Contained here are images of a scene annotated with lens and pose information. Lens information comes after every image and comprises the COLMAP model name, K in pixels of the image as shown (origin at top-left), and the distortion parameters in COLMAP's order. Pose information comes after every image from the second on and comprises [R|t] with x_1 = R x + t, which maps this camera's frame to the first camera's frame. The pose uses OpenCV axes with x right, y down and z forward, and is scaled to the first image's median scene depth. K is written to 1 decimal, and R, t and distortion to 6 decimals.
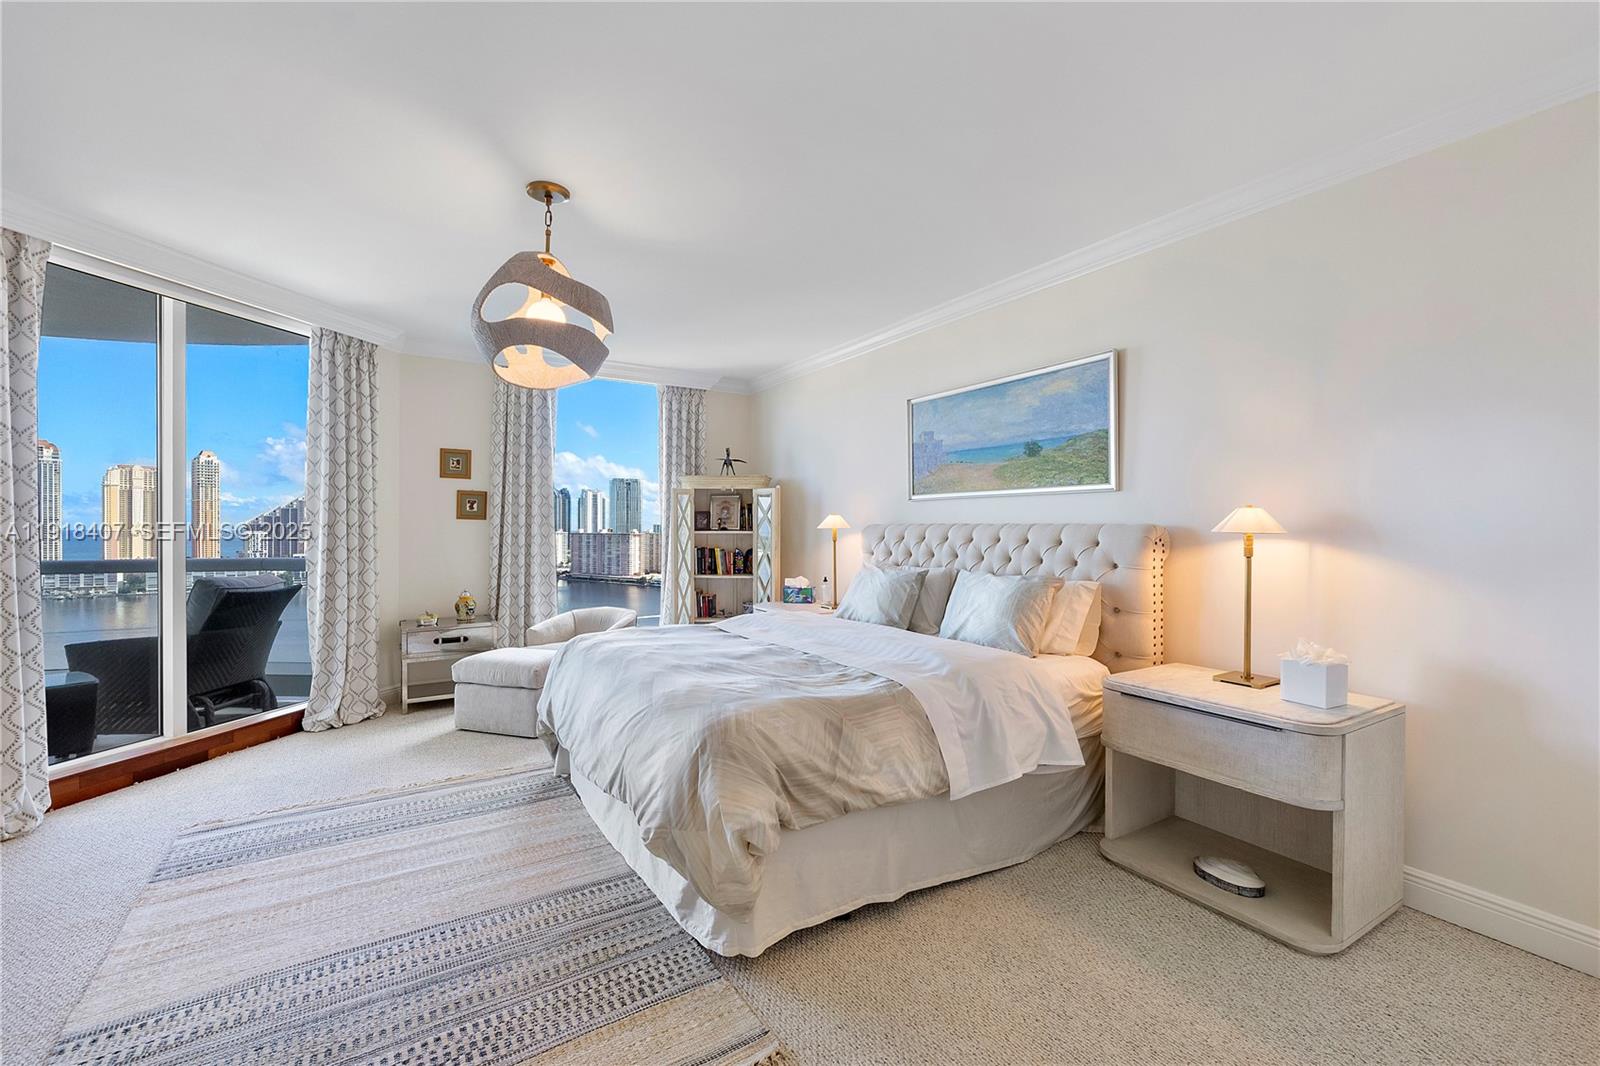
lens RADIAL K [[667.2, 0, 801.5], [0, 667.2, 520.2], [0, 0, 1]] dist [-0.010473, 0.000087]
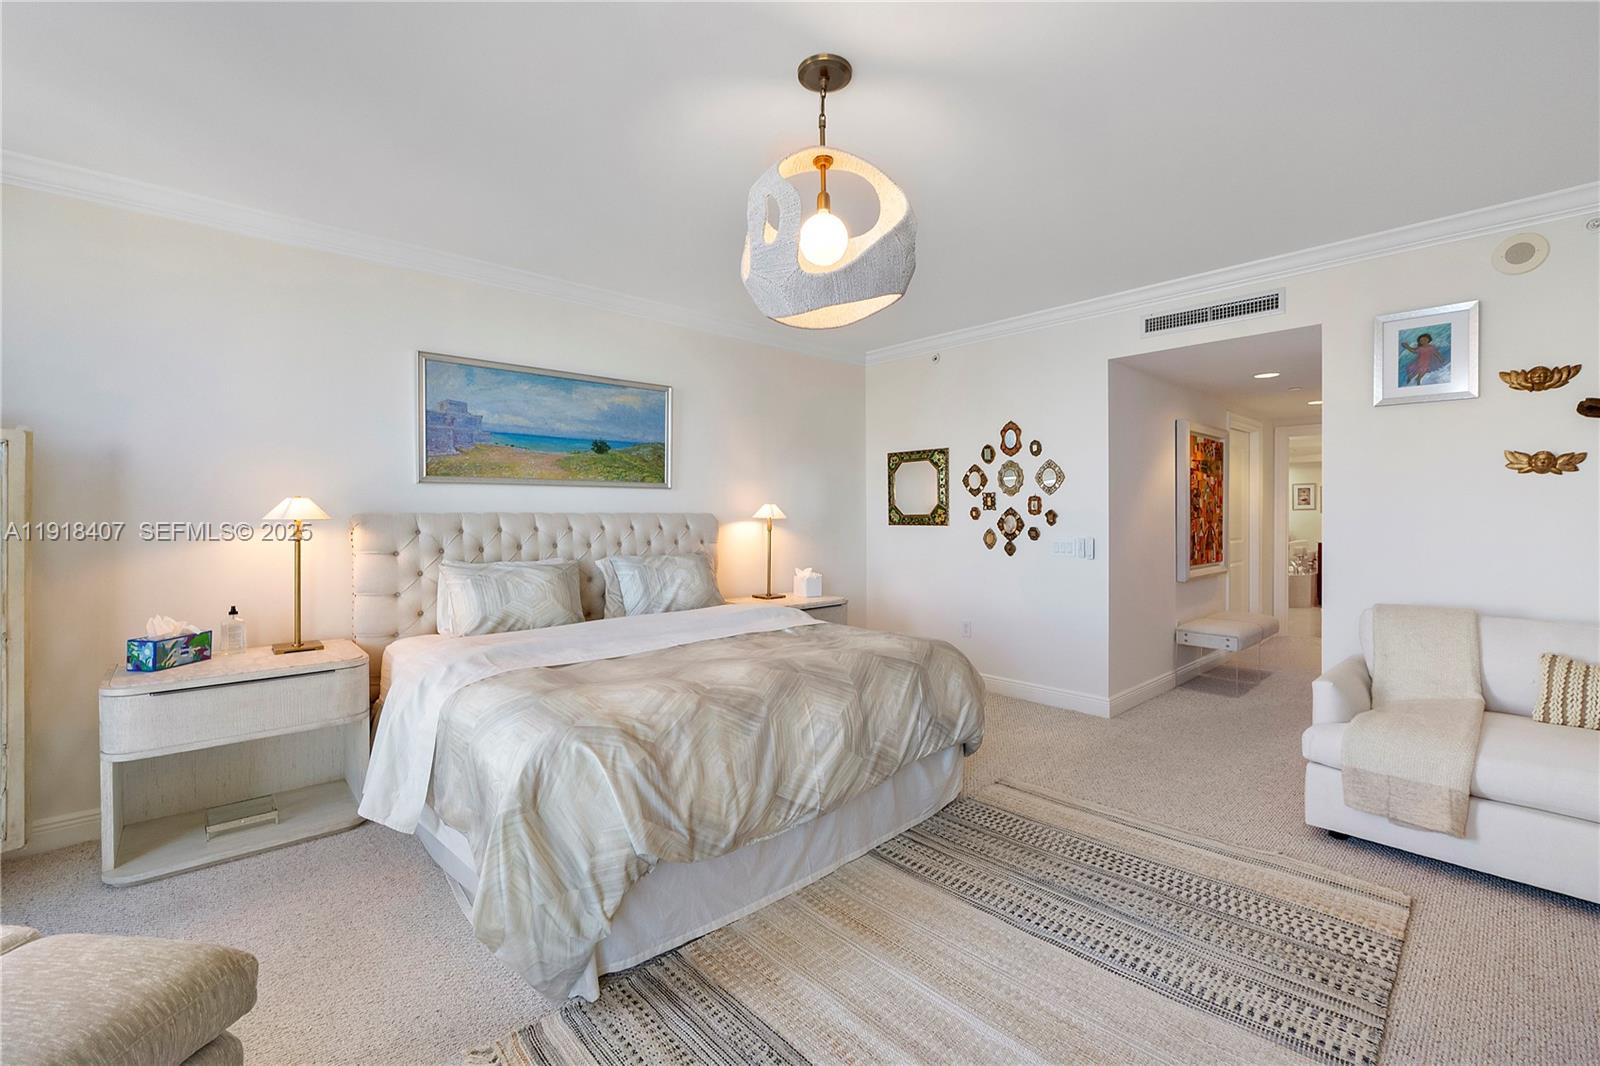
lens RADIAL K [[667.2, 0, 801.5], [0, 667.2, 520.2], [0, 0, 1]] dist [-0.010473, 0.000087]
pose [[-0.170576, -0.012113, 0.985270, -1.003943], [-0.007919, 0.999909, 0.010922, 0.003228], [-0.985313, -0.005939, -0.170656, 1.034626]]
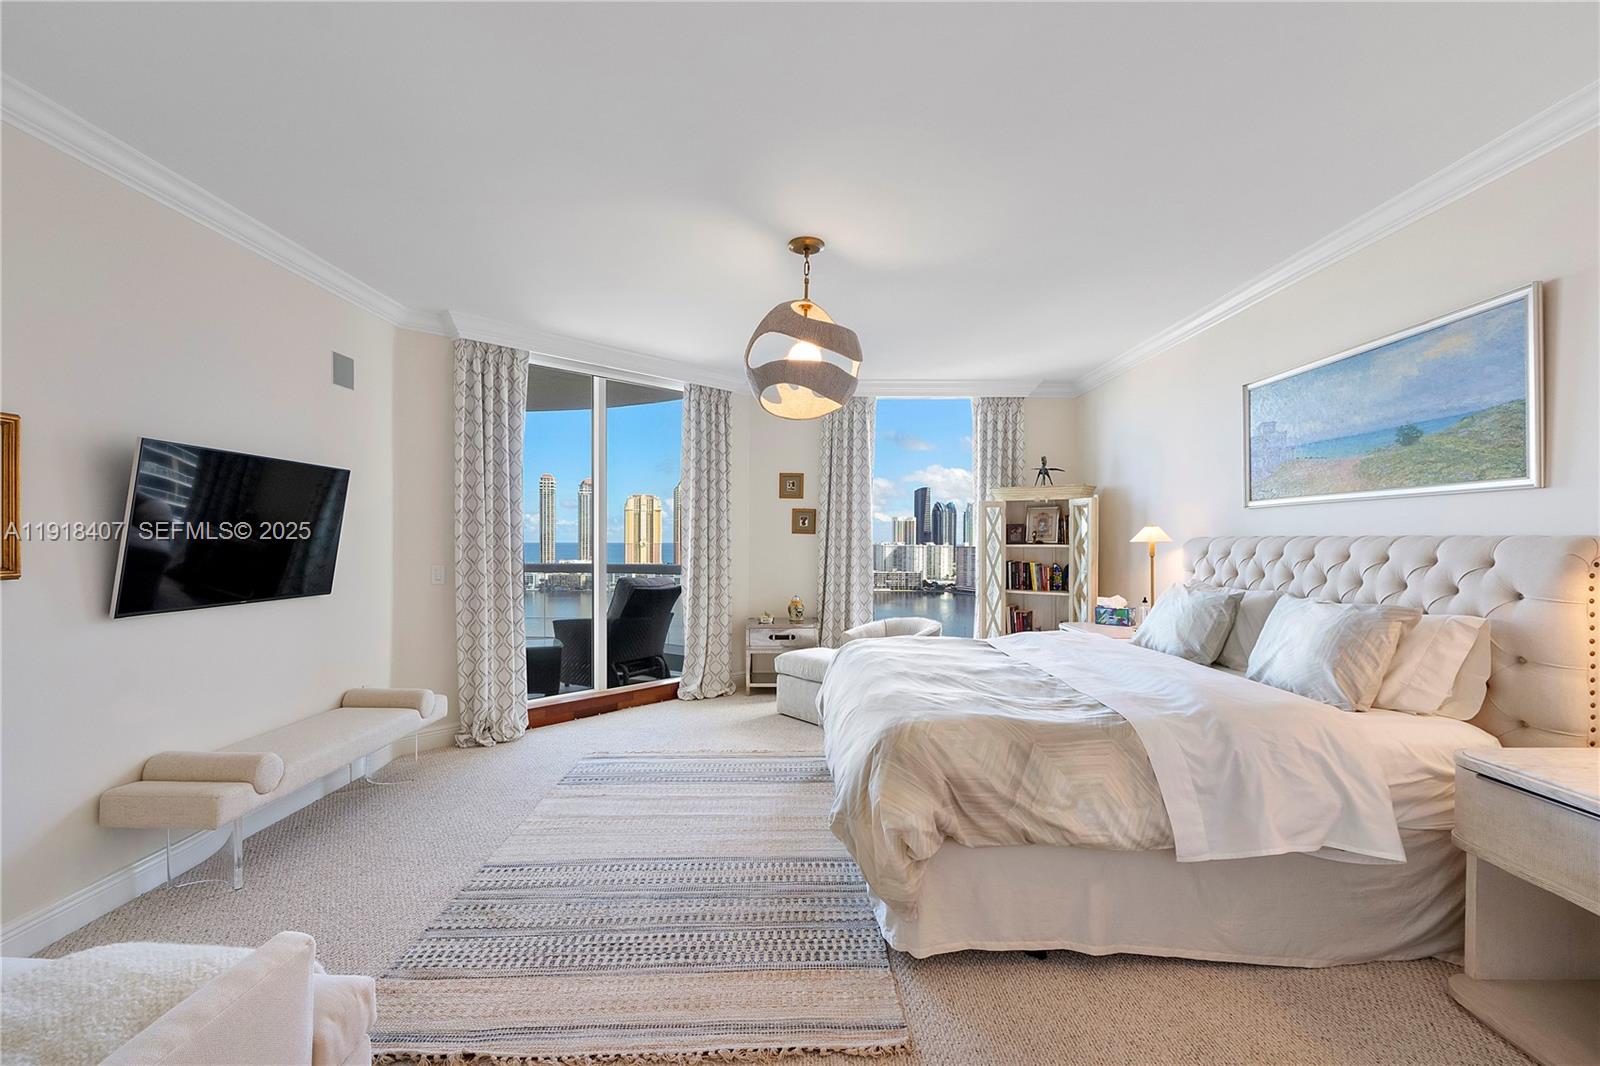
lens RADIAL K [[677.8, 0, 802.4], [0, 677.8, 534.5], [0, 0, 1]] dist [-0.011718, 0.000348]
pose [[0.849887, -0.004560, -0.526945, 0.203267], [0.005331, 0.999986, -0.000056, 0.000313], [0.526938, -0.002761, 0.849899, 0.011969]]
